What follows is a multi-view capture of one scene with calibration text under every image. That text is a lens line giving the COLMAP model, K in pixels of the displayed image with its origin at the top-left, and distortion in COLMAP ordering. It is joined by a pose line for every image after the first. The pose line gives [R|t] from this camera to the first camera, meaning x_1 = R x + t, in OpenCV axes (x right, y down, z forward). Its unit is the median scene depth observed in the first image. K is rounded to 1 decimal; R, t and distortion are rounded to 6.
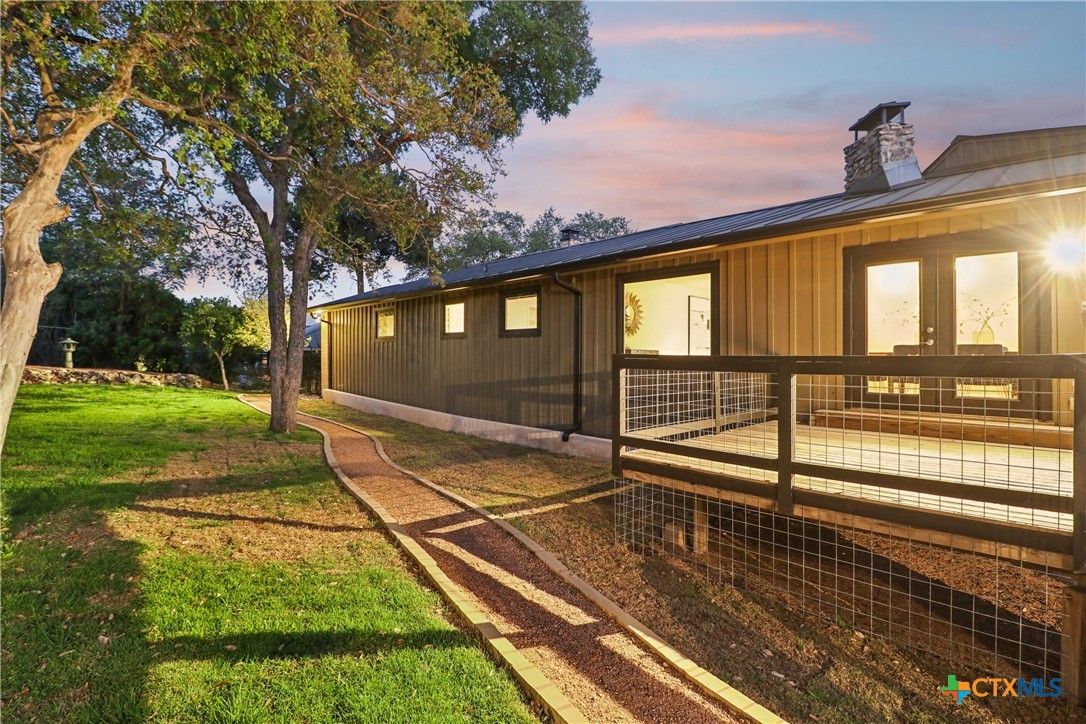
lens RADIAL K [[508.1, 0, 543.0], [0, 508.1, 362.0], [0, 0, 1]] dist [-0.001752, -0.000128]
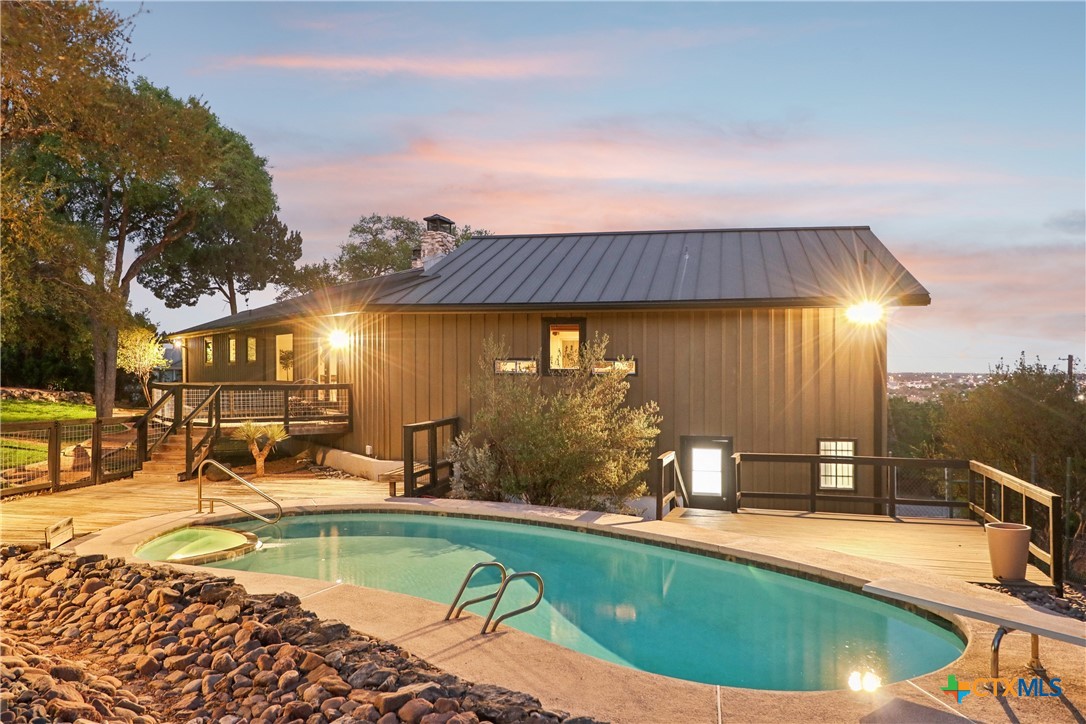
lens RADIAL K [[881.1, 0, 543.0], [0, 881.1, 362.0], [0, 0, 1]] dist [0.007115, 0.009750]
pose [[0.978284, -0.005507, -0.207194, 0.791763], [0.002649, 0.999898, -0.014068, -0.013652], [0.207250, 0.013214, 0.978199, -0.787955]]
